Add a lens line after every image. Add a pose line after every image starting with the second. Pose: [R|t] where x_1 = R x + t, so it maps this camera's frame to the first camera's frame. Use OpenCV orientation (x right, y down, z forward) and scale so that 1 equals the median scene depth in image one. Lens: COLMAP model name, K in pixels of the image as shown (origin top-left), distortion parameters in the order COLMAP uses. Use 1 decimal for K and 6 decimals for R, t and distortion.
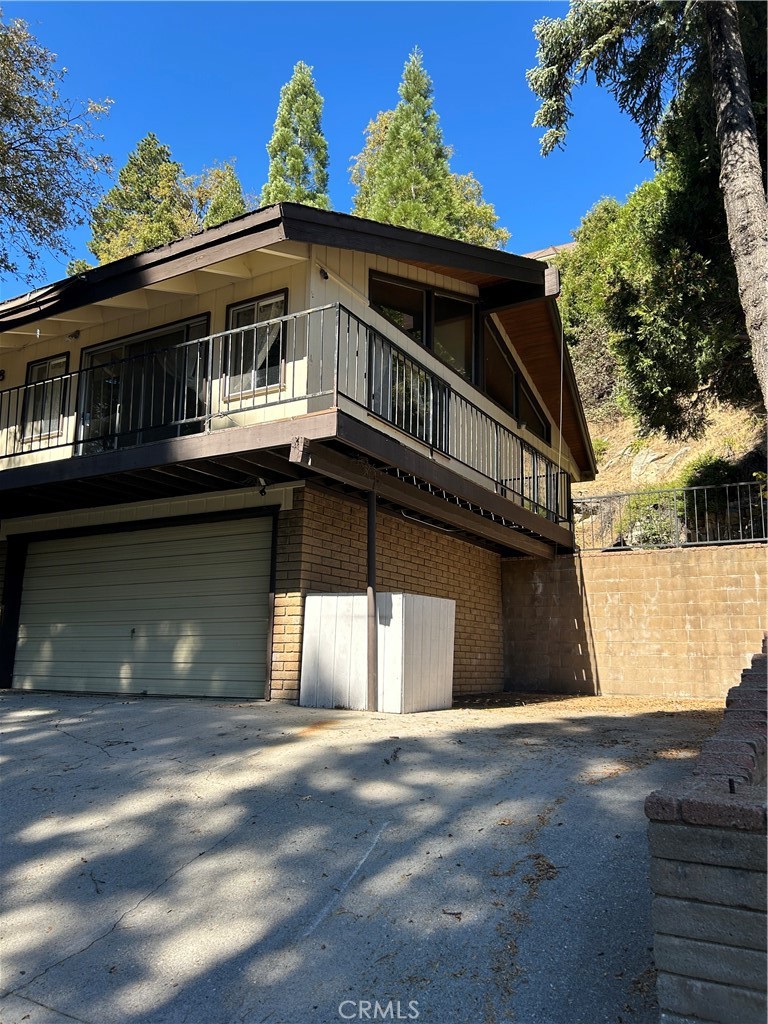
lens RADIAL K [[773.1, 0, 384.0], [0, 773.1, 512.0], [0, 0, 1]] dist [0.068498, -0.081770]
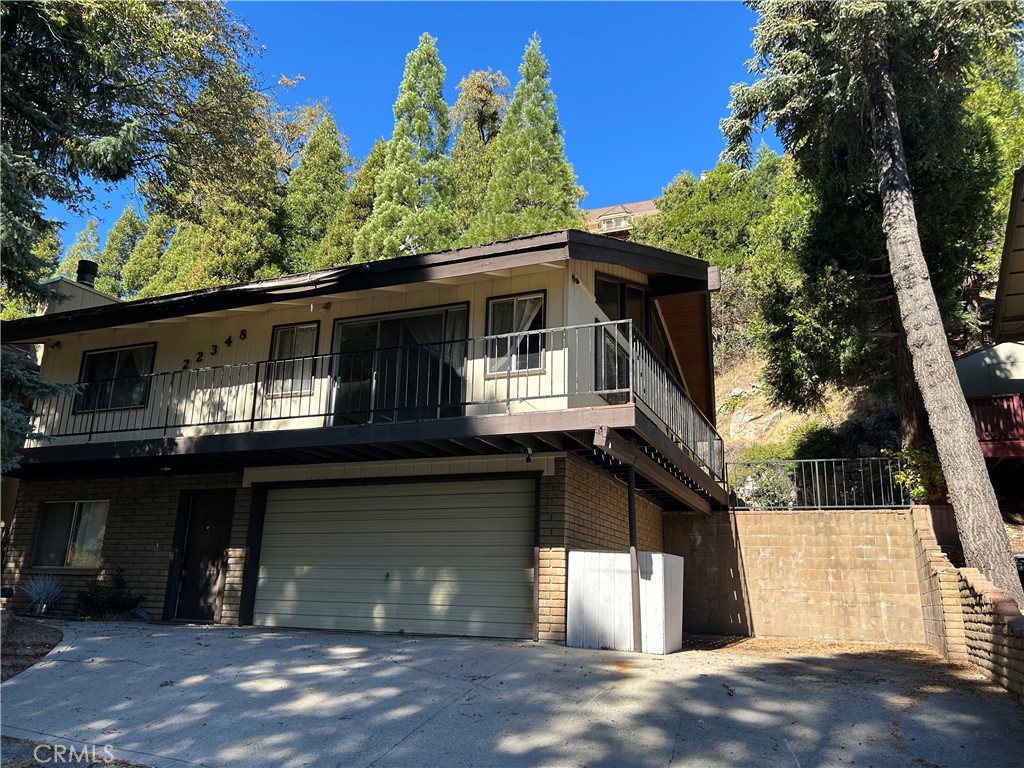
lens RADIAL K [[773.1, 0, 512.0], [0, 773.1, 384.0], [0, 0, 1]] dist [0.068498, -0.081770]
pose [[0.991714, 0.048216, 0.119077, -0.254222], [-0.039591, 0.996490, -0.073764, -0.041496], [-0.122215, 0.068439, 0.990141, -0.138018]]
